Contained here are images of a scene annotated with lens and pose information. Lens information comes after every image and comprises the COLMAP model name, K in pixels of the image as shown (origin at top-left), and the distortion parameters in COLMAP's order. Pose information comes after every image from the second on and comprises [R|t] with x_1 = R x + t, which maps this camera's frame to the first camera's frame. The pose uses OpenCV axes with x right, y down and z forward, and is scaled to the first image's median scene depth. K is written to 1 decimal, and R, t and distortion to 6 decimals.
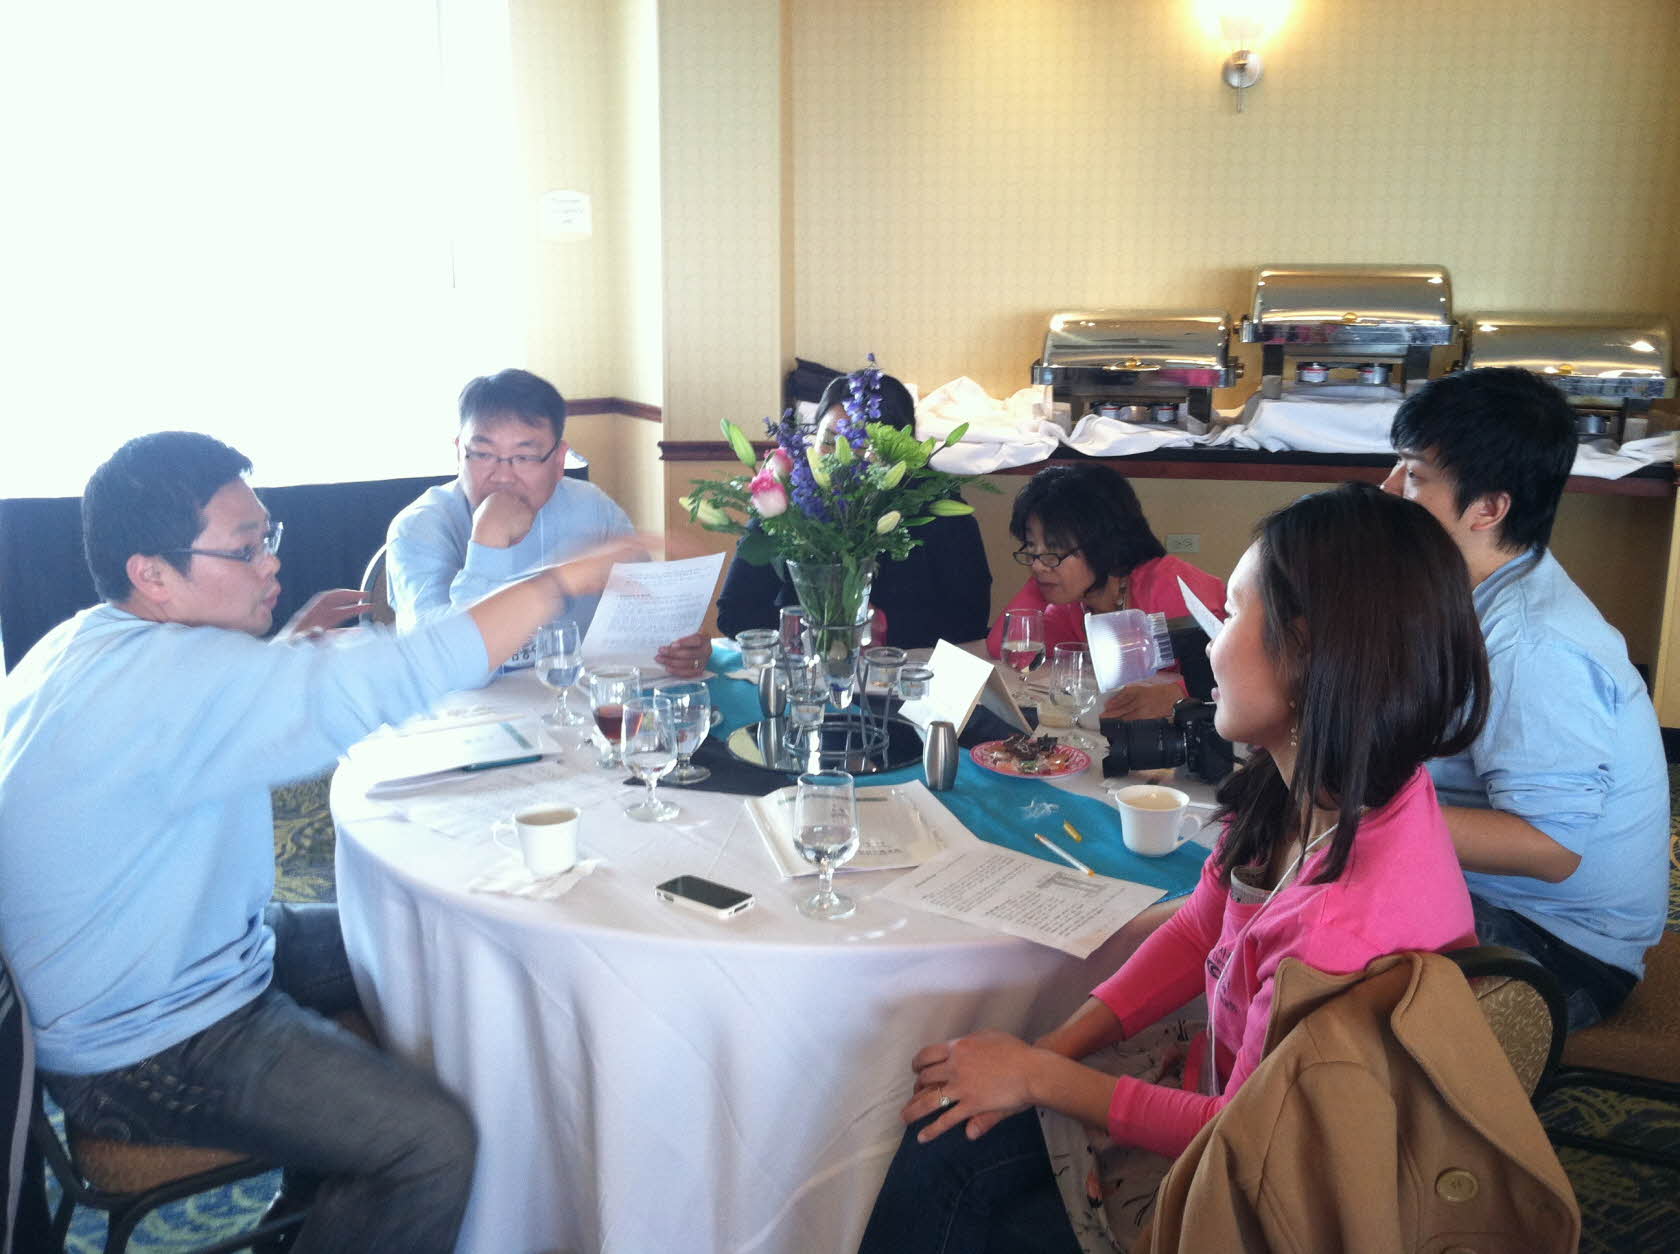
lens RADIAL K [[1629.5, 0, 829.1], [0, 1629.5, 628.7], [0, 0, 1]] dist [-0.023913, 0.000000]
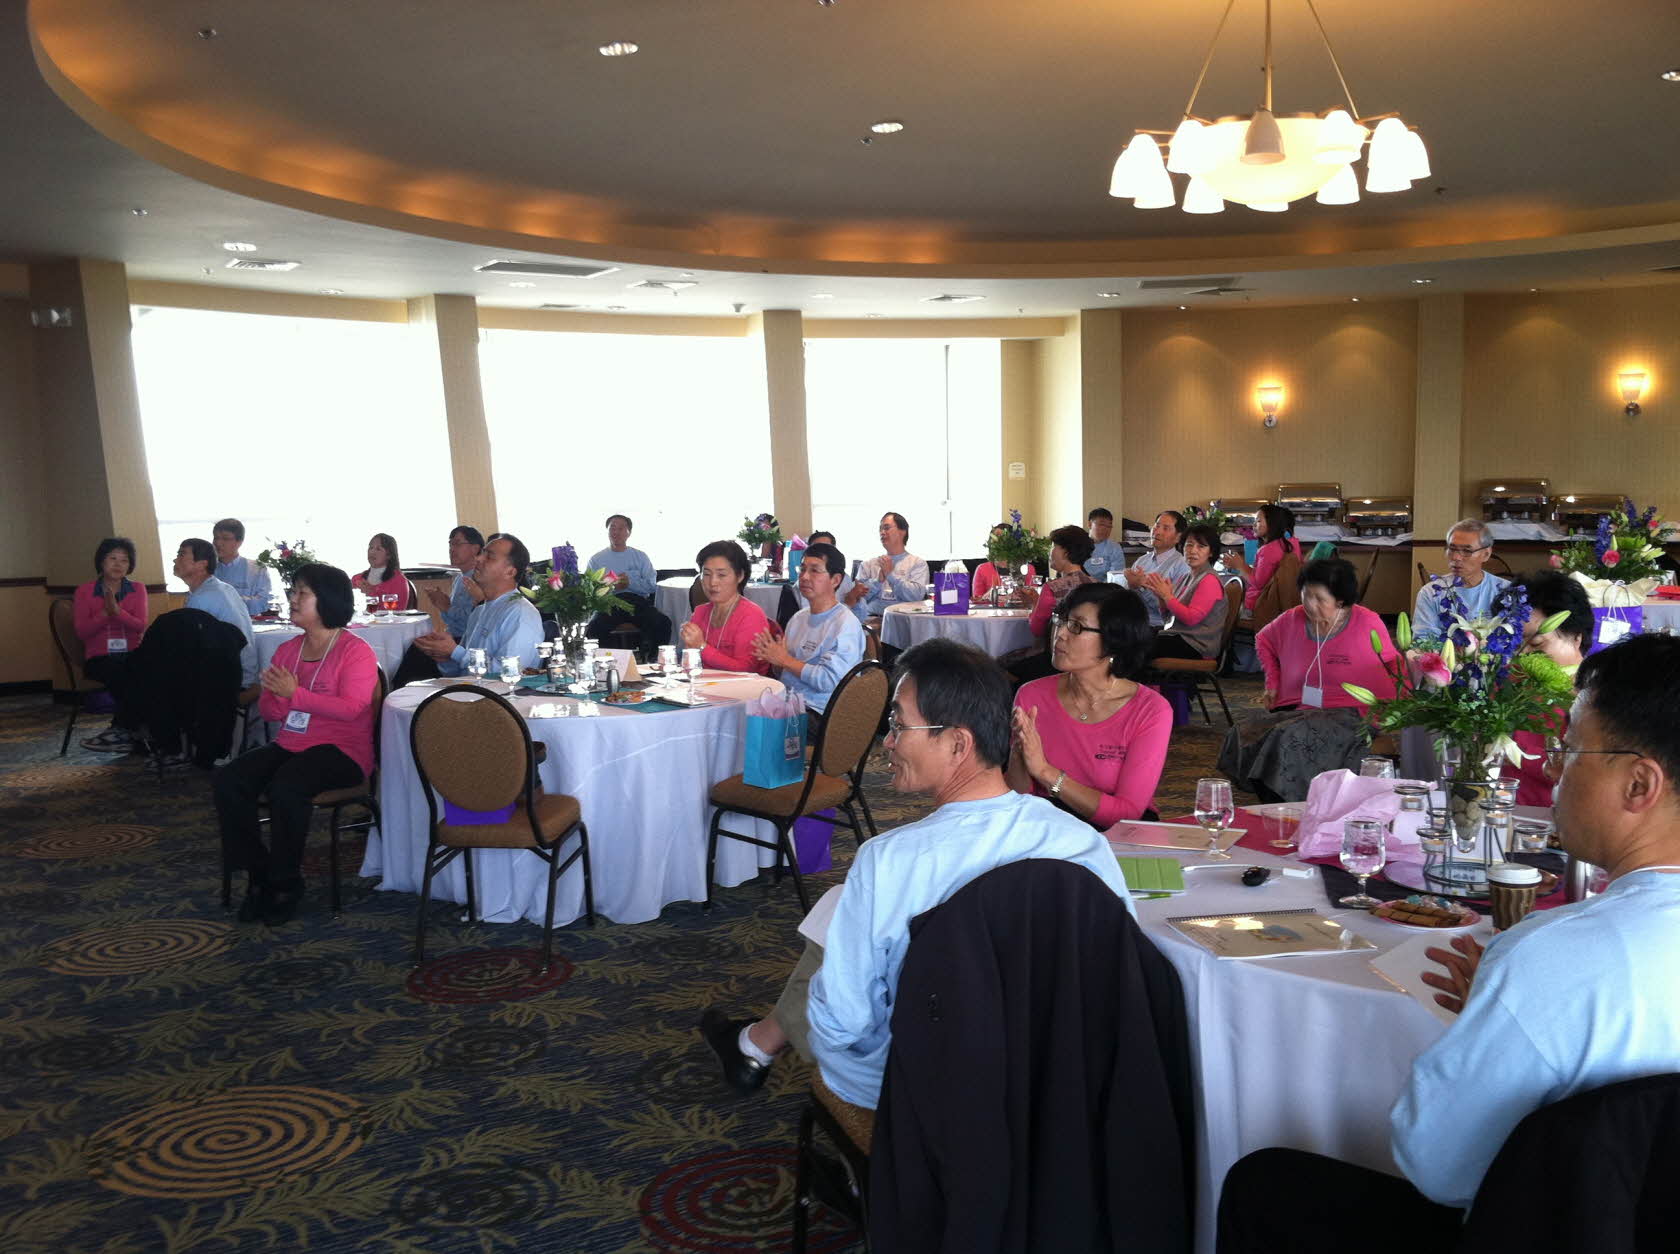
lens RADIAL K [[1629.5, 0, 839.5], [0, 1629.5, 638.6], [0, 0, 1]] dist [-0.023913, 0.000000]
pose [[0.998397, -0.012144, -0.055288, -0.396955], [0.004563, 0.990802, -0.135241, 0.480612], [0.056422, 0.134772, 0.989269, -2.060301]]
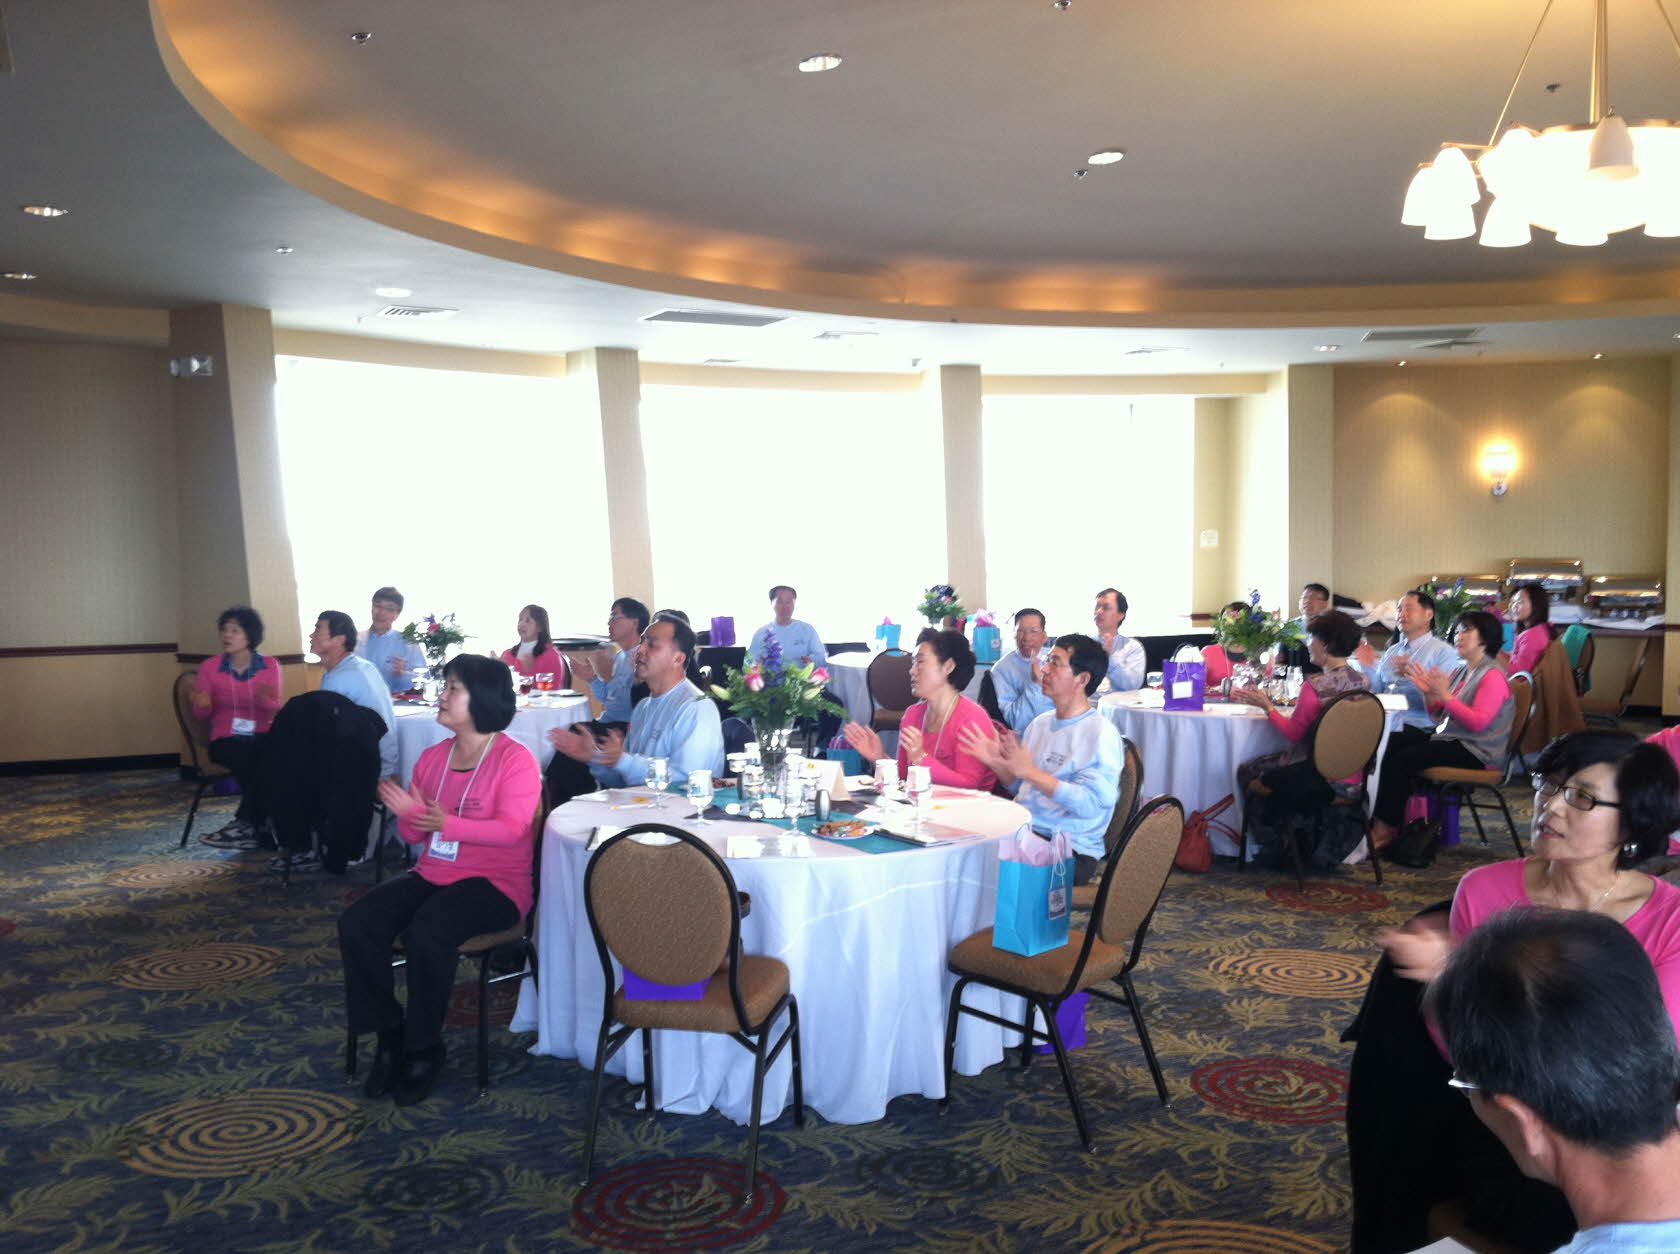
lens RADIAL K [[1629.5, 0, 834.4], [0, 1629.5, 616.4], [0, 0, 1]] dist [-0.023913, 0.000000]
pose [[0.990438, 0.000209, -0.137962, -0.495304], [-0.025788, 0.982655, -0.183640, 0.412482], [0.135531, 0.185442, 0.973264, -1.833805]]
